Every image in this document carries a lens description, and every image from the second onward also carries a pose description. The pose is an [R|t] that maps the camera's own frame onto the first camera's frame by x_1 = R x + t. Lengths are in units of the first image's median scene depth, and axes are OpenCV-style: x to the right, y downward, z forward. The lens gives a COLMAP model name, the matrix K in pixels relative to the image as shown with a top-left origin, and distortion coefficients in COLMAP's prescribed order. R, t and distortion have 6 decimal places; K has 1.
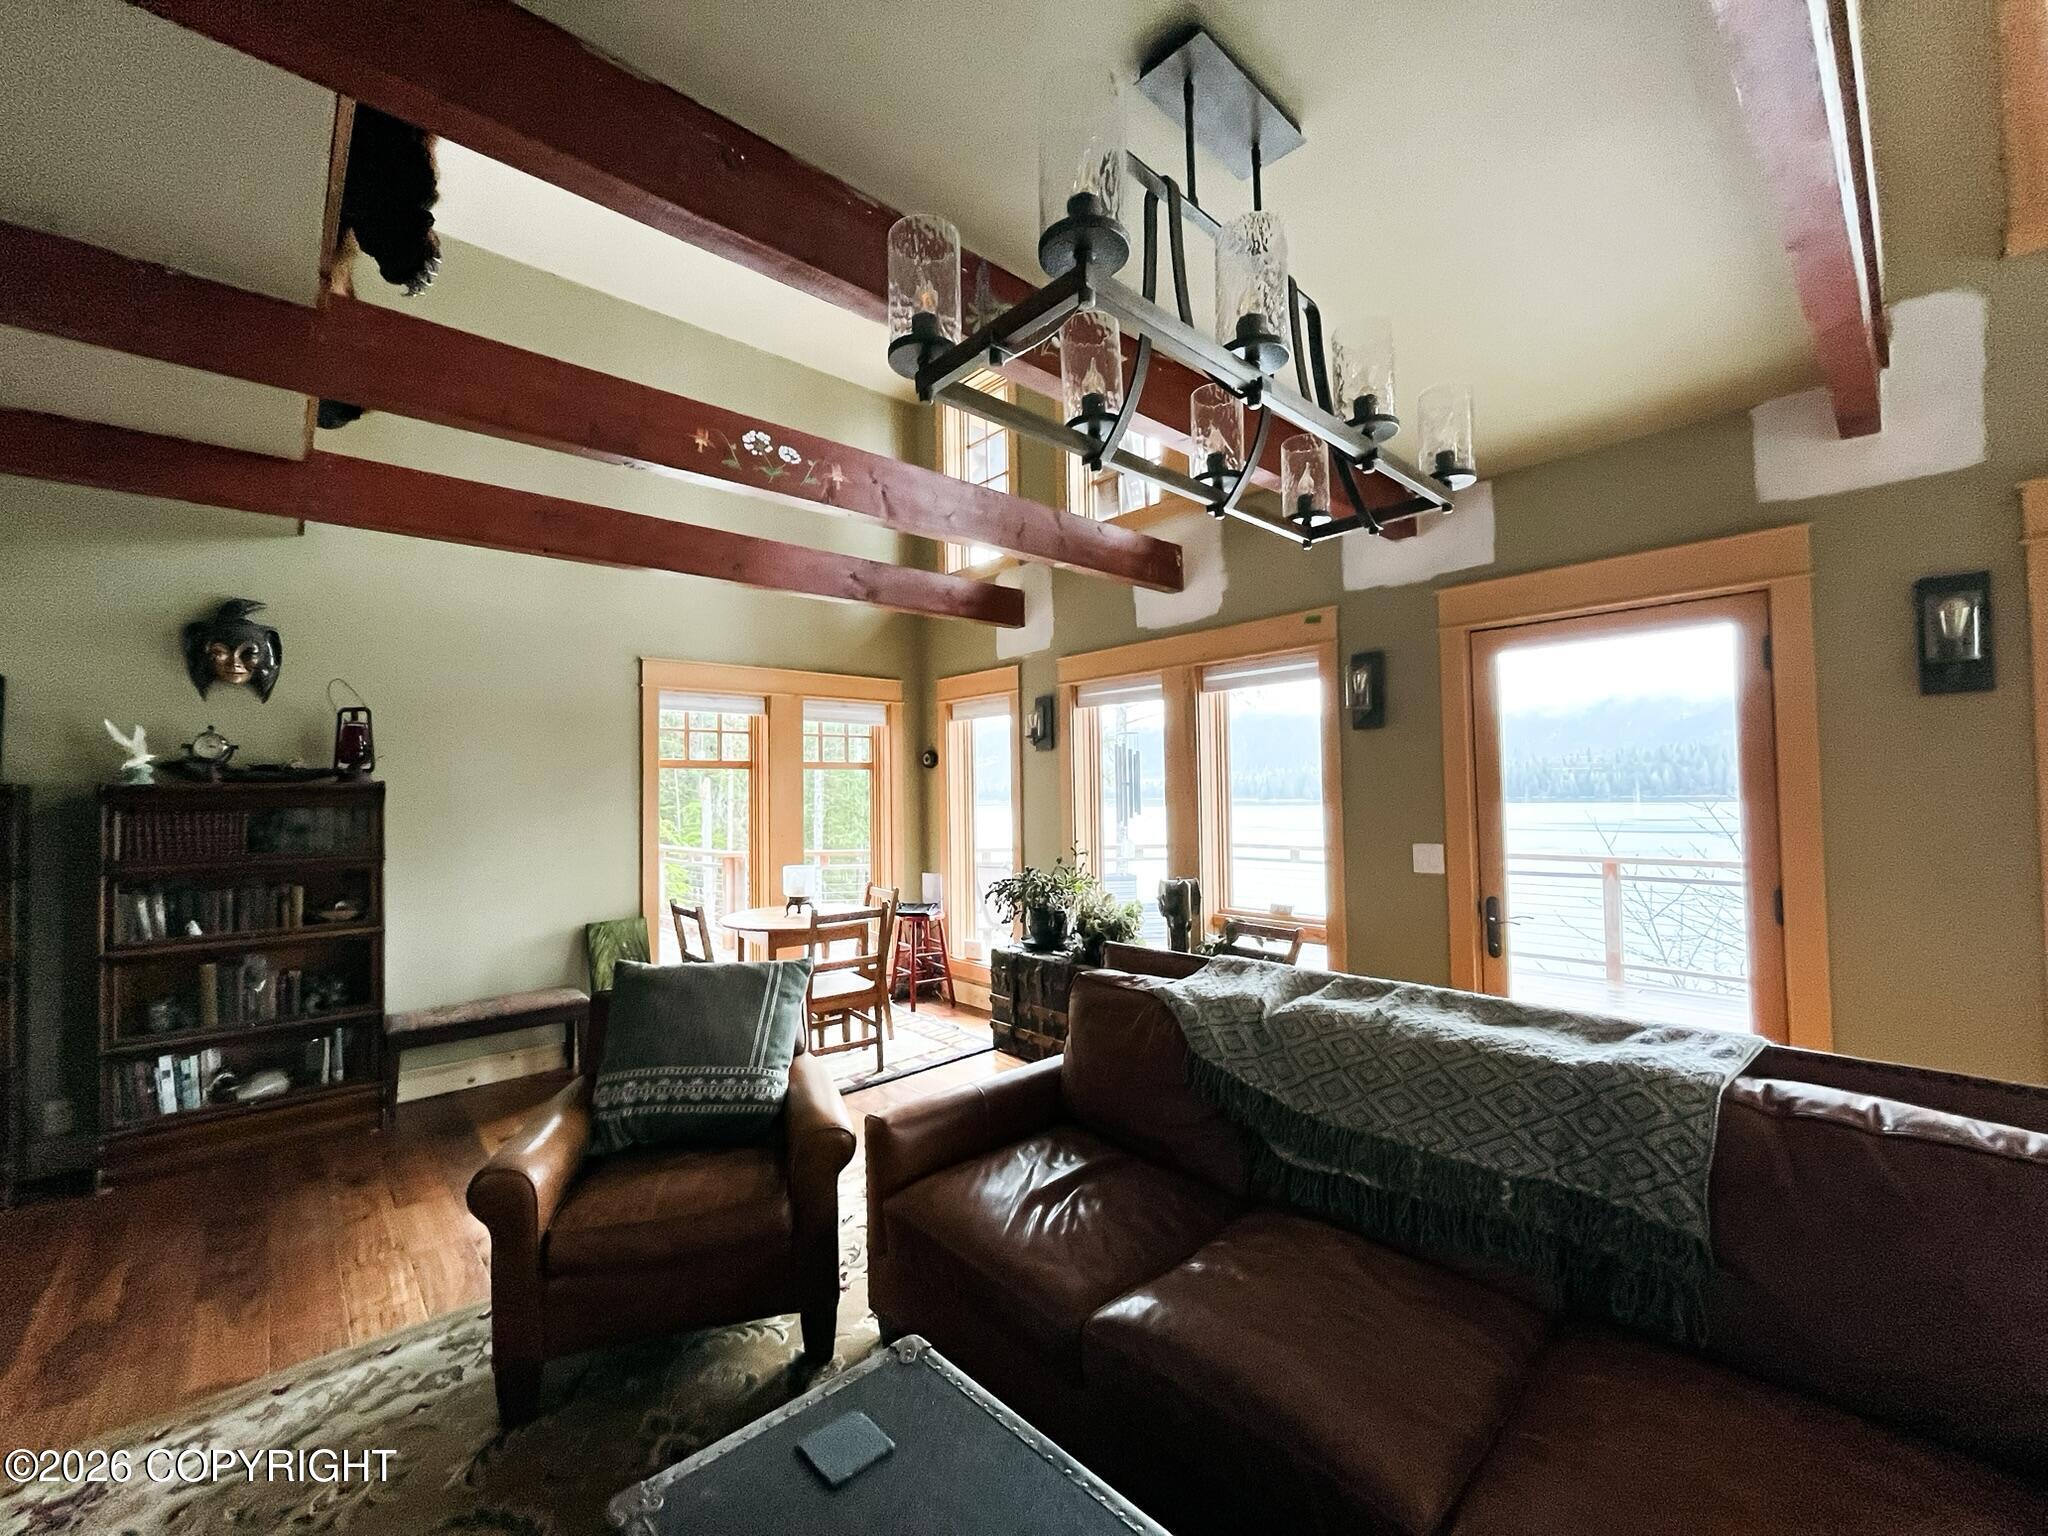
lens RADIAL K [[835.9, 0, 1028.3], [0, 835.9, 768.9], [0, 0, 1]] dist [-0.003627, -0.000300]
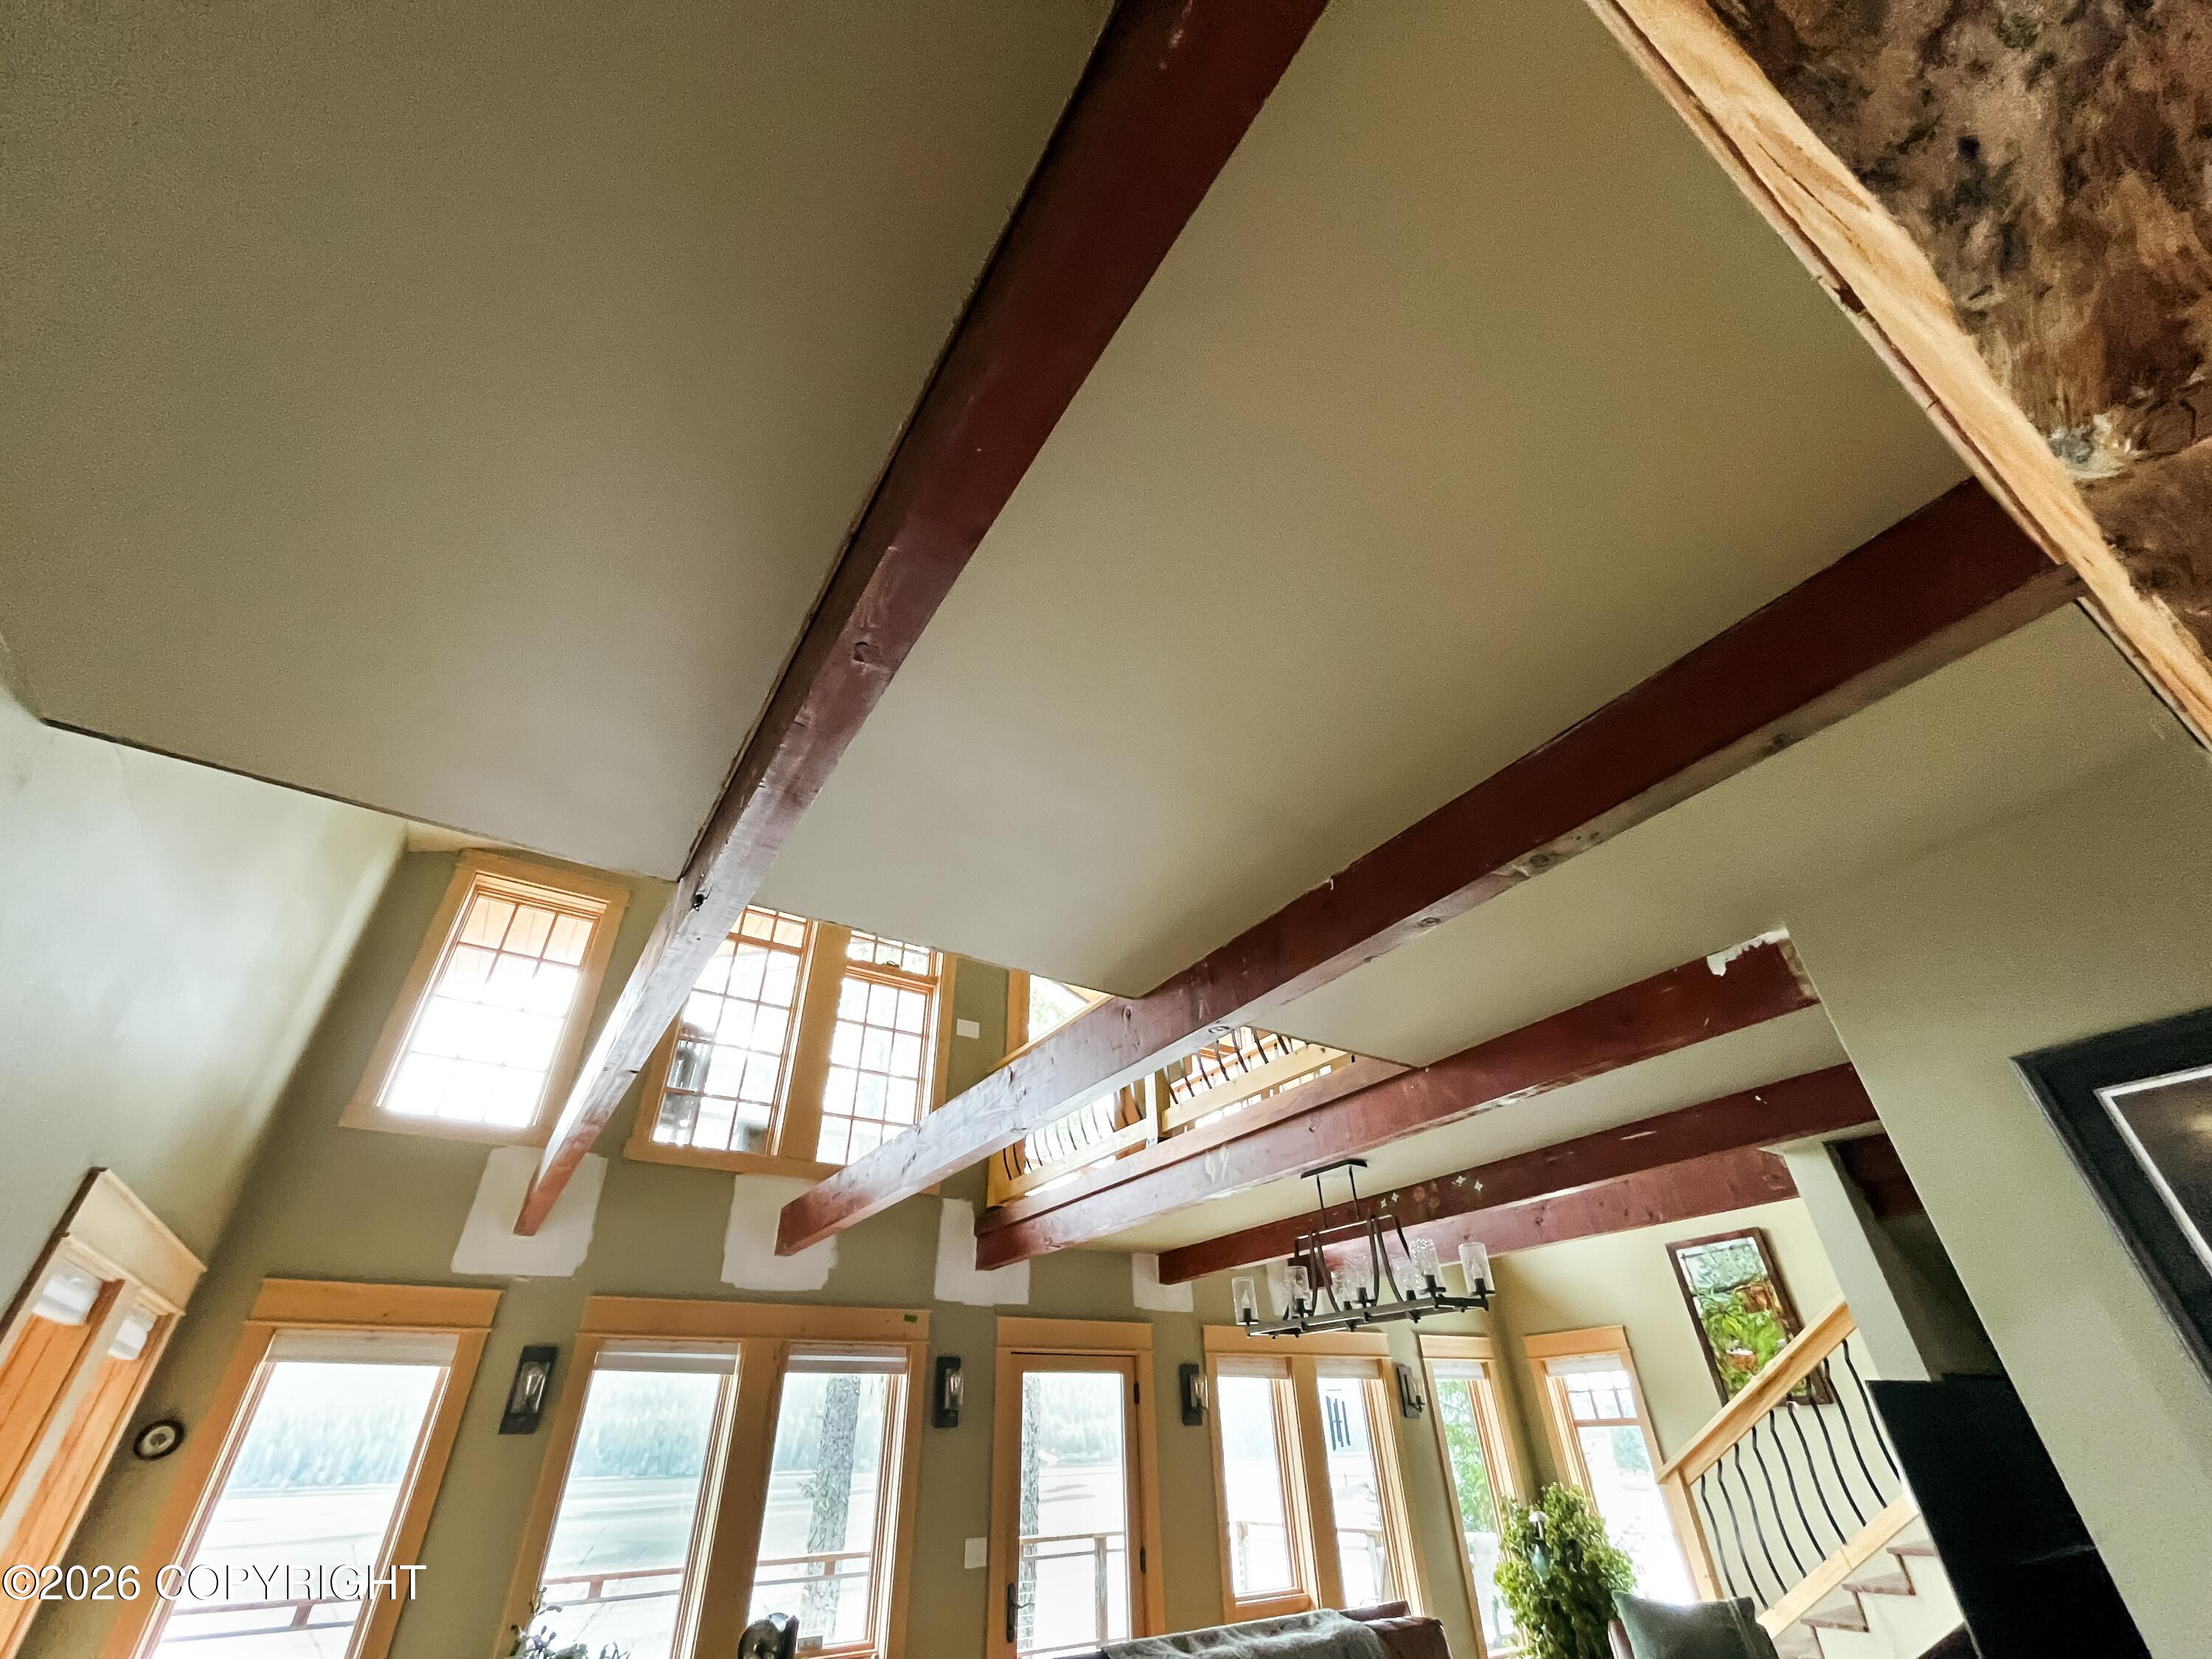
lens RADIAL K [[902.8, 0, 1110.2], [0, 902.8, 824.8], [0, 0, 1]] dist [-0.003627, -0.000300]
pose [[0.157483, 0.568008, 0.807816, -1.165148], [-0.005200, 0.818489, -0.574499, -0.012698], [-0.987508, 0.086273, 0.131852, 0.497635]]
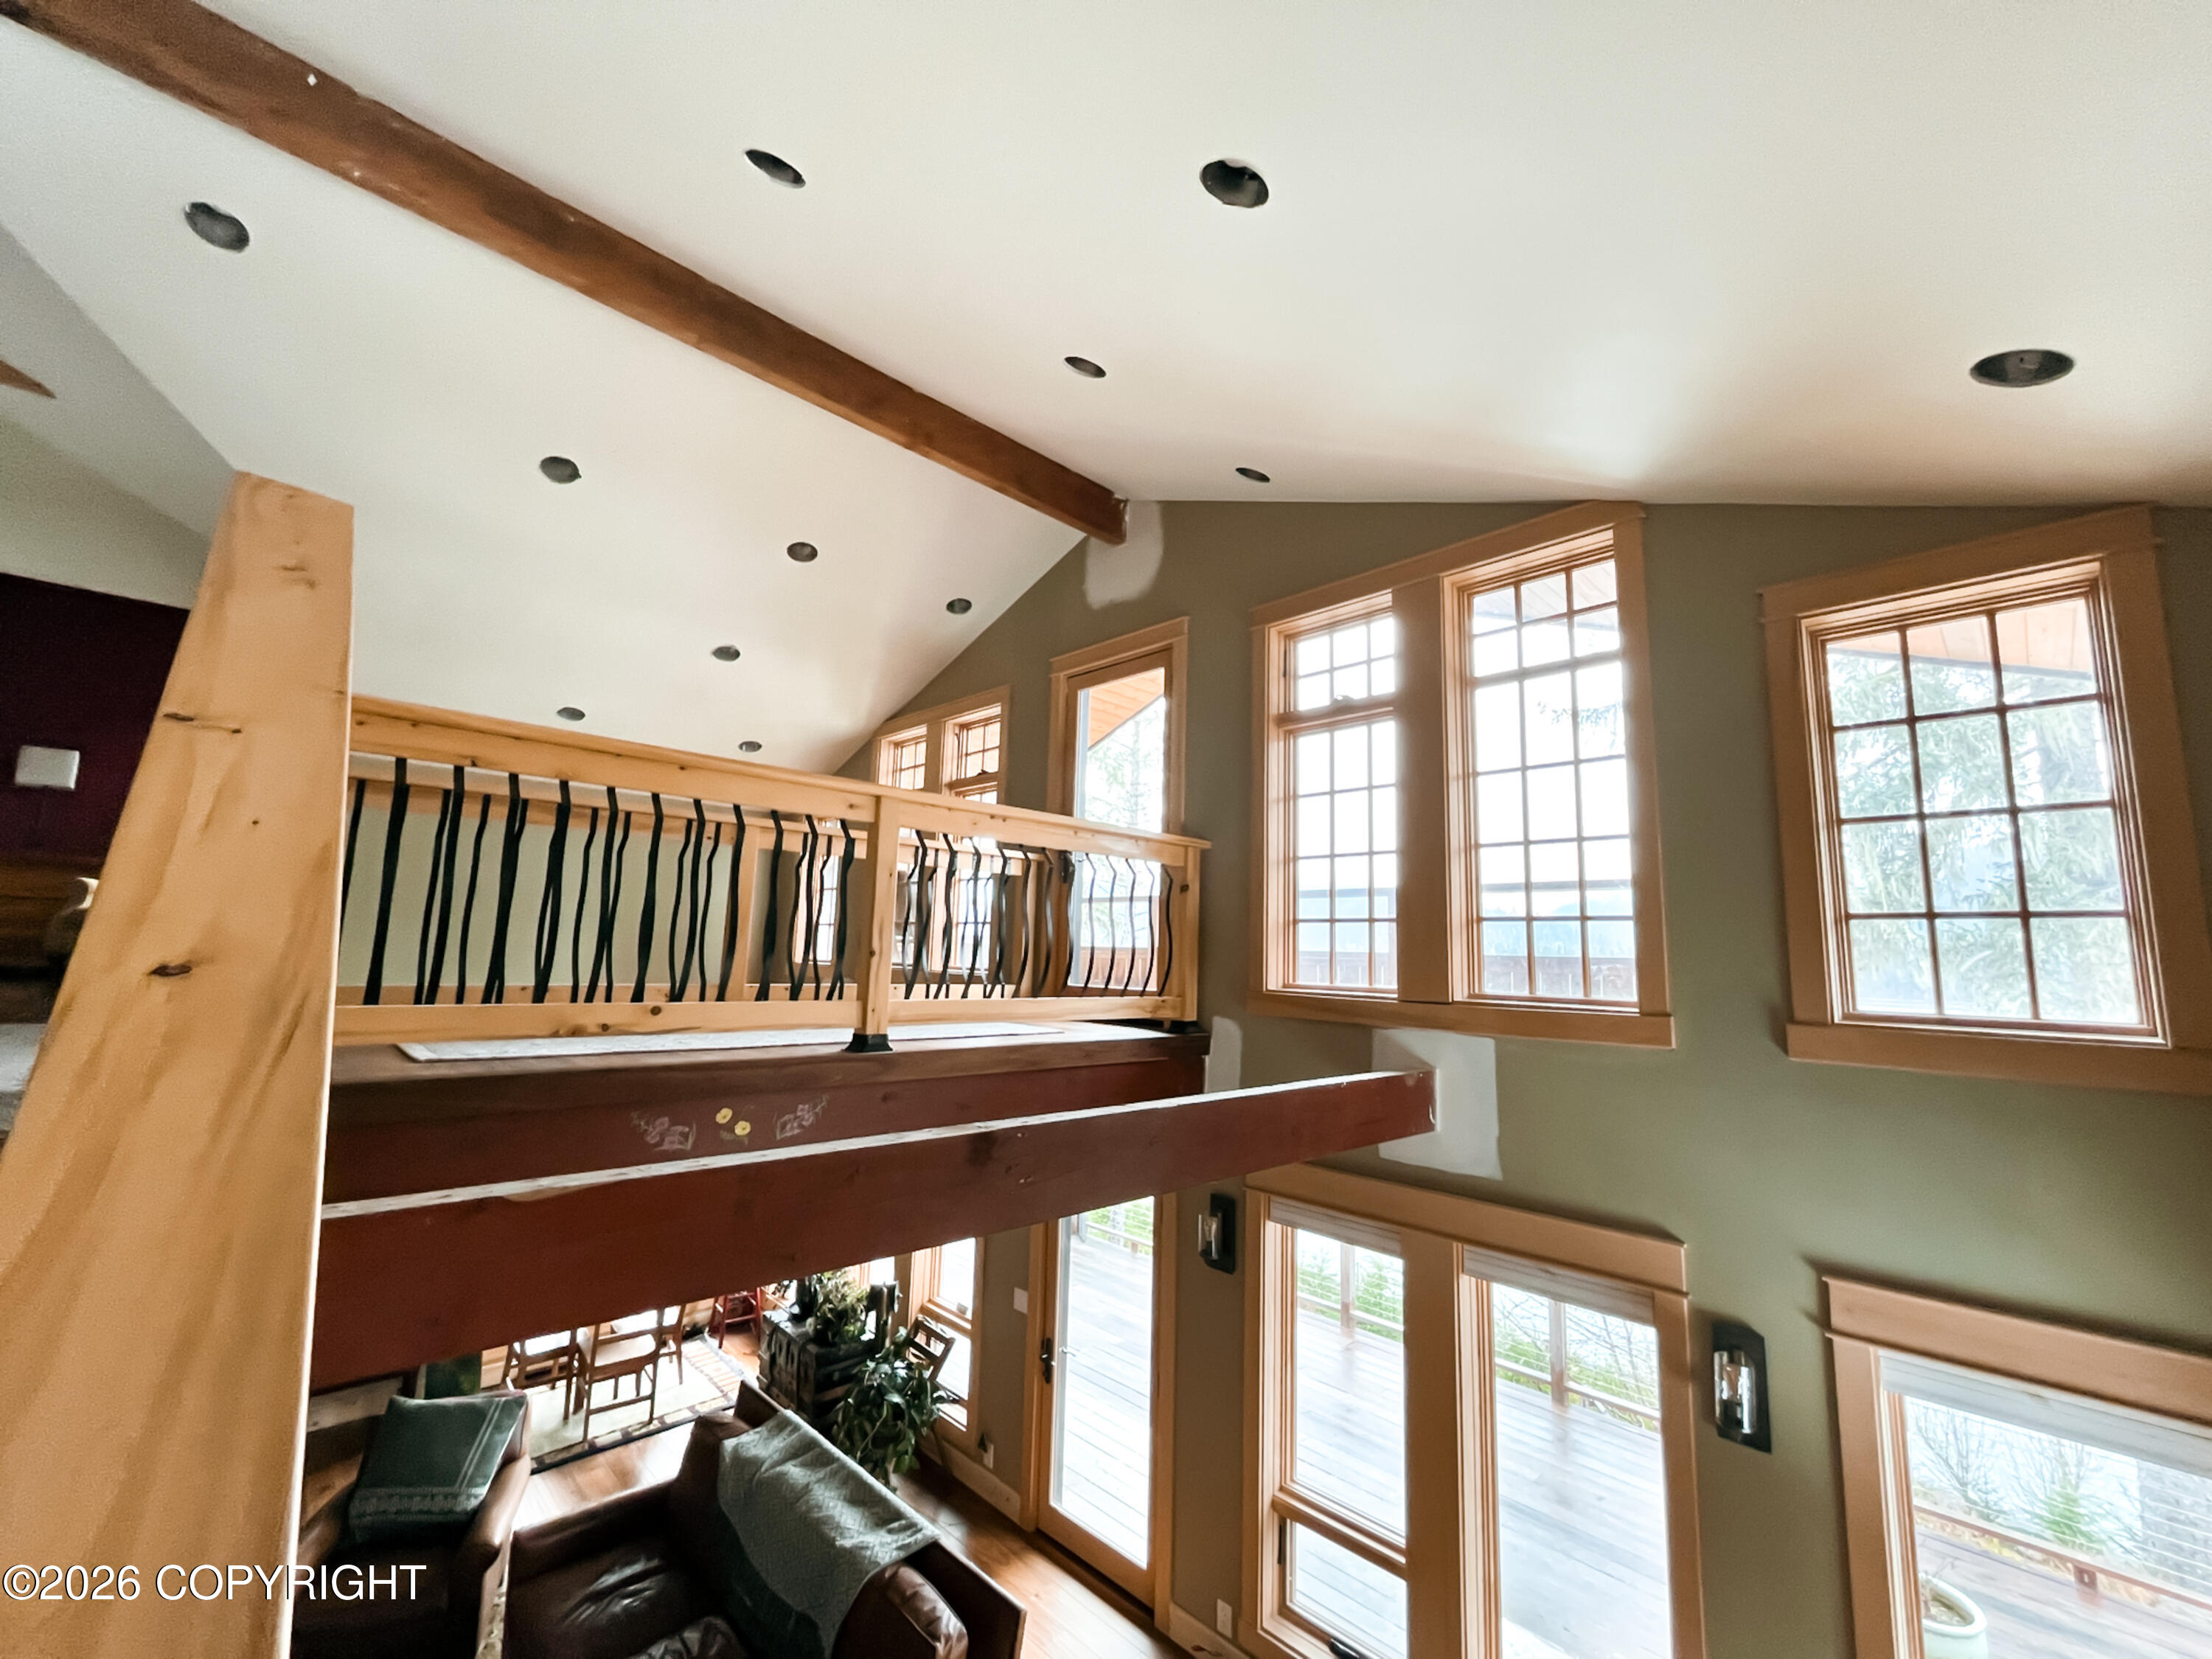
lens RADIAL K [[902.8, 0, 1109.2], [0, 902.8, 827.0], [0, 0, 1]] dist [-0.003627, -0.000300]
pose [[0.998103, 0.052049, 0.032888, 0.512824], [-0.047877, 0.991983, -0.116950, -0.488458], [-0.038711, 0.115154, 0.992593, -0.575992]]
